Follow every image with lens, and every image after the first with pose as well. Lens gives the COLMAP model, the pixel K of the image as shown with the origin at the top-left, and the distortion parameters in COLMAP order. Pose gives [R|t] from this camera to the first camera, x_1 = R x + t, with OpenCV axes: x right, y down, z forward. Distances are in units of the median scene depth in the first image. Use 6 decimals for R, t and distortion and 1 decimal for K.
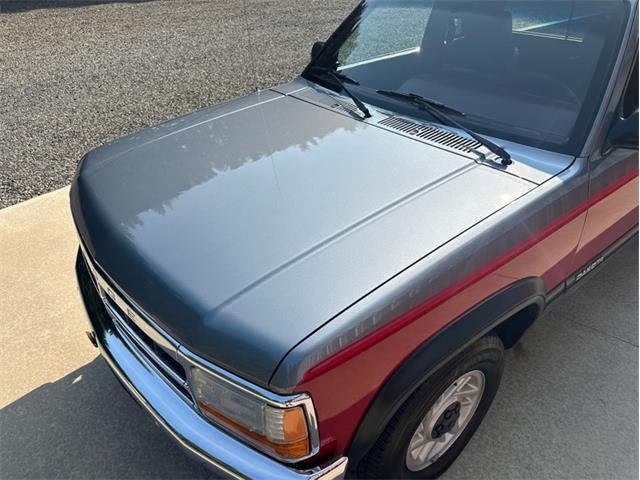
lens RADIAL K [[460.5, 0, 320.9], [0, 460.5, 249.4], [0, 0, 1]] dist [0.064172, -0.082857]
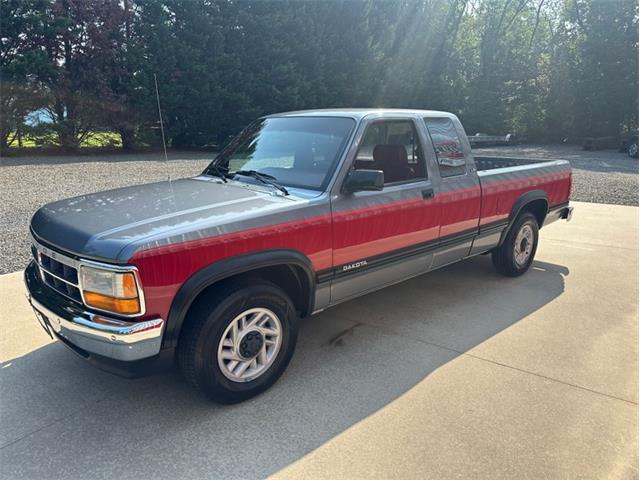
lens RADIAL K [[462.1, 0, 320.0], [0, 462.1, 240.0], [0, 0, 1]] dist [0.111351, -0.159542]
pose [[0.998418, 0.003797, 0.056105, 0.348457], [0.015724, 0.939070, -0.343367, 0.490225], [-0.053991, 0.343706, 0.937524, -0.522835]]
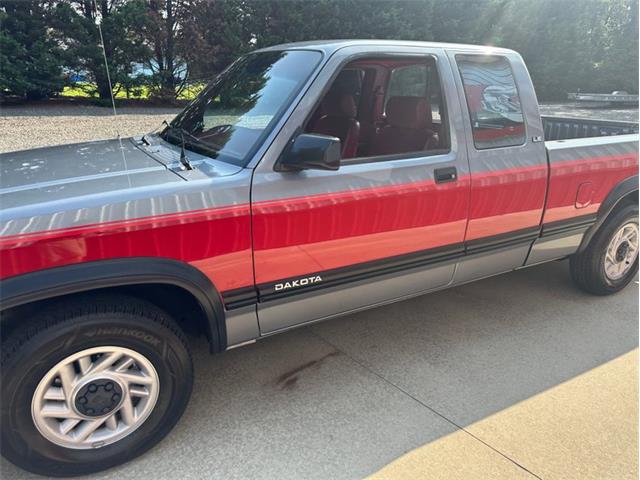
lens RADIAL K [[464.3, 0, 320.4], [0, 464.3, 232.2], [0, 0, 1]] dist [0.078344, -0.109710]
pose [[0.983385, 0.079875, -0.163013, 0.759535], [-0.121324, 0.957169, -0.262885, 0.193748], [0.135033, 0.278295, 0.950956, -0.034727]]
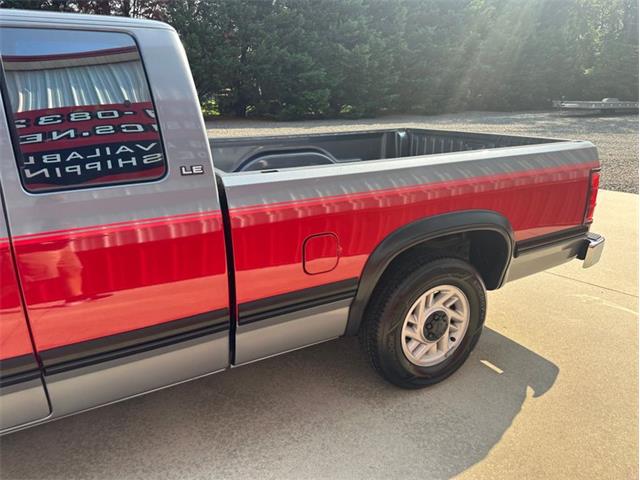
lens RADIAL K [[464.7, 0, 317.6], [0, 464.7, 238.6], [0, 0, 1]] dist [0.067679, -0.092457]
pose [[0.981214, 0.063517, -0.182166, 1.470304], [-0.112762, 0.954981, -0.274400, -0.176122], [0.156536, 0.289787, 0.944203, 0.568828]]
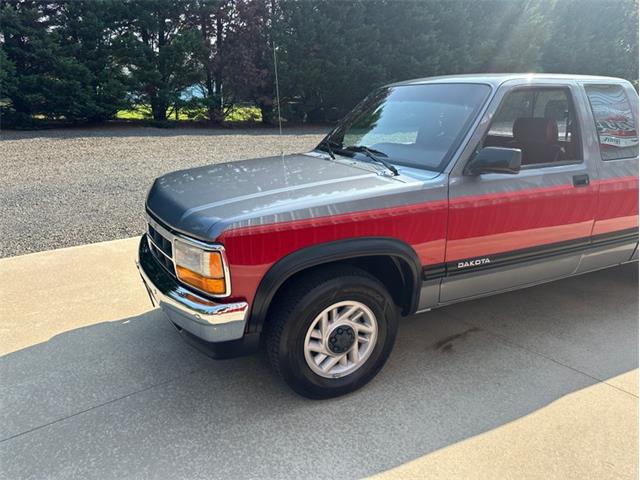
lens RADIAL K [[463.5, 0, 309.2], [0, 463.5, 239.8], [0, 0, 1]] dist [0.098810, -0.148578]
pose [[0.969194, 0.084762, -0.231255, 0.404018], [-0.148998, 0.949401, -0.276471, 0.411834], [0.196119, 0.302411, 0.932783, -0.385096]]
